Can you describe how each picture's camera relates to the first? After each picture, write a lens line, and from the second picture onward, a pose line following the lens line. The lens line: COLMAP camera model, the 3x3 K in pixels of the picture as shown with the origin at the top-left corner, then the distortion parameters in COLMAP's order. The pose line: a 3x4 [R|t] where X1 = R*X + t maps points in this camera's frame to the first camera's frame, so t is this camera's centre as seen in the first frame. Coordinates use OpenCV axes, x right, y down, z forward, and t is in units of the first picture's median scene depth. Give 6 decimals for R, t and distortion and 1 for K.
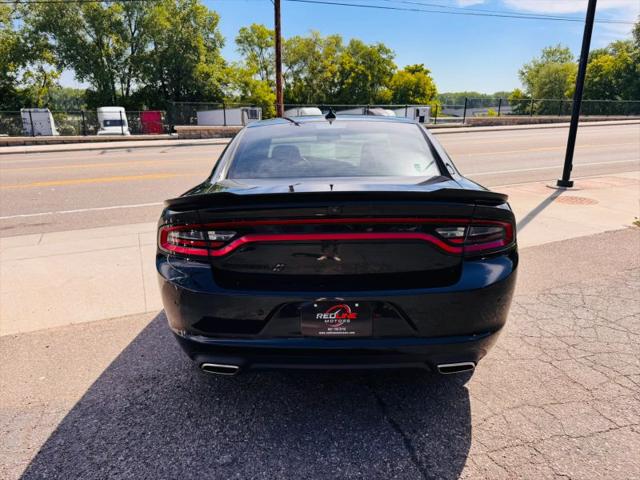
lens RADIAL K [[455.8, 0, 319.1], [0, 455.8, 242.0], [0, 0, 1]] dist [0.023585, -0.028683]
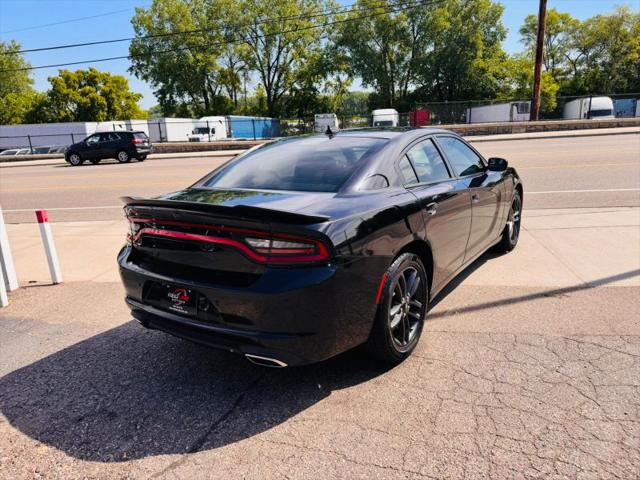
lens RADIAL K [[453.9, 0, 321.8], [0, 453.9, 239.4], [0, 0, 1]] dist [0.034879, -0.044681]
pose [[0.836088, 0.107711, -0.537918, 0.032738], [-0.106230, 0.993764, 0.033875, -0.002722], [0.538212, 0.028821, 0.842316, 0.003566]]
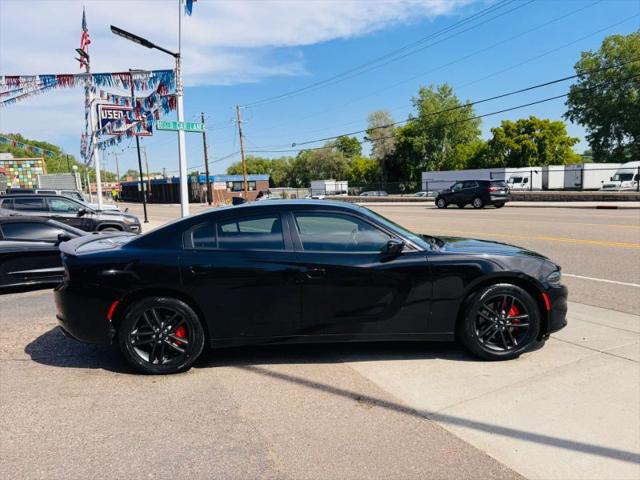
lens RADIAL K [[460.8, 0, 314.1], [0, 460.8, 240.8], [0, 0, 1]] dist [-0.022169, -0.002077]
pose [[0.060092, 0.124919, -0.990346, 0.078168], [-0.222245, 0.968909, 0.108730, -0.019739], [0.973137, 0.213566, 0.085986, 0.062079]]
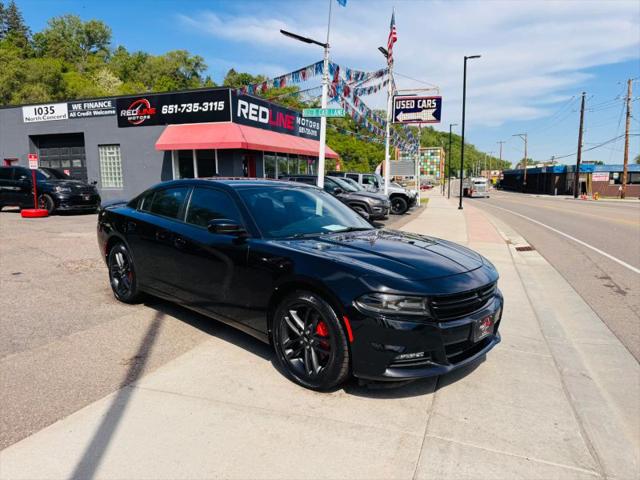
lens RADIAL K [[455.8, 0, 319.1], [0, 455.8, 242.0], [0, 0, 1]] dist [0.023585, -0.028683]
pose [[-0.691112, 0.101138, -0.715637, 0.050197], [-0.182715, 0.933548, 0.308389, -0.033733], [0.699271, 0.343889, -0.626706, 0.126996]]
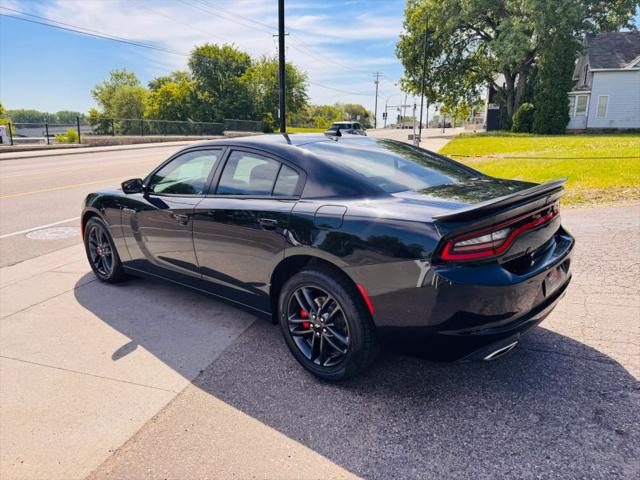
lens RADIAL K [[455.8, 0, 319.1], [0, 455.8, 242.0], [0, 0, 1]] dist [0.023585, -0.028683]
pose [[0.649954, -0.174308, 0.739714, -0.043690], [0.204476, 0.977558, 0.050690, -0.004719], [-0.731949, 0.118308, 0.671009, 0.017652]]
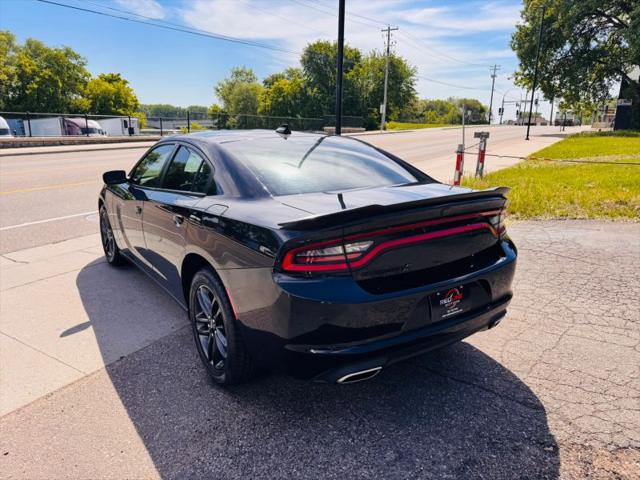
lens RADIAL K [[453.9, 0, 321.8], [0, 453.9, 239.4], [0, 0, 1]] dist [0.034879, -0.044681]
pose [[0.807706, -0.127765, 0.575575, -0.027989], [0.144892, 0.989314, 0.016278, -0.001941], [-0.571504, 0.070249, 0.817587, 0.006098]]
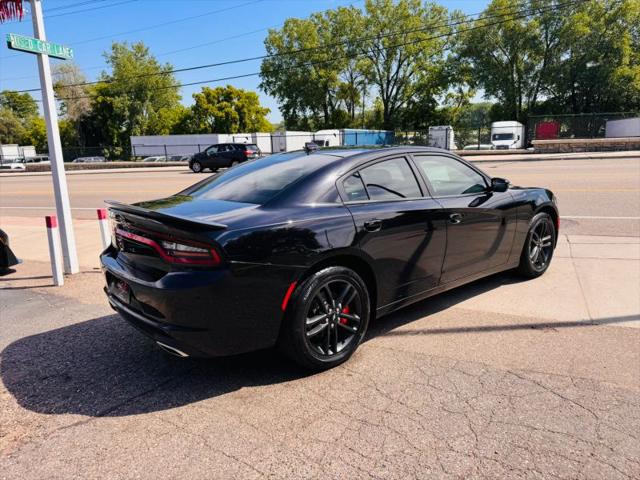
lens RADIAL K [[451.5, 0, 320.0], [0, 451.5, 240.0], [0, 0, 1]] dist [0.042929, -0.046126]
pose [[0.663123, 0.146167, -0.734101, 0.048846], [-0.166193, 0.985020, 0.046003, -0.005396], [0.729828, 0.091497, 0.677481, 0.013178]]
